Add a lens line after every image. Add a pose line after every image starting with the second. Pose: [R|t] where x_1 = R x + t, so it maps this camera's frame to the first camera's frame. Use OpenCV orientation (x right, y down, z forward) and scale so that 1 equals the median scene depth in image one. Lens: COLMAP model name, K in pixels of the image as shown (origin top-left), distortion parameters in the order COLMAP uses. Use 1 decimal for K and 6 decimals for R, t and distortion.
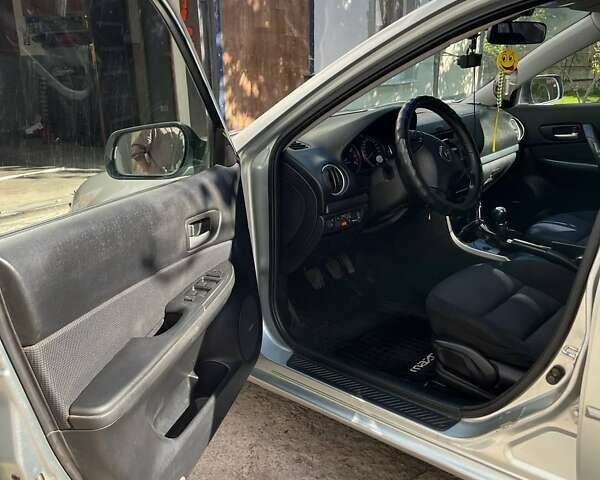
lens RADIAL K [[621.9, 0, 300.0], [0, 621.9, 240.0], [0, 0, 1]] dist [0.017070, 0.016040]
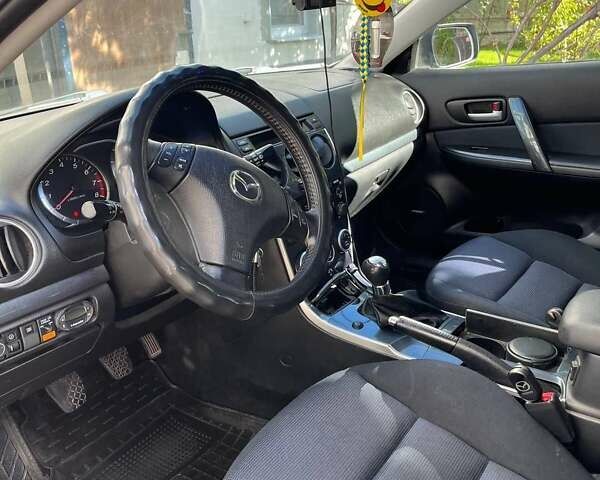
lens RADIAL K [[640.8, 0, 300.0], [0, 640.8, 240.0], [0, 0, 1]] dist [0.003592, 0.000043]
pose [[0.992314, -0.054678, 0.111013, 0.146231], [0.048494, 0.997158, 0.057663, -0.082343], [-0.113850, -0.051837, 0.992145, 0.334054]]
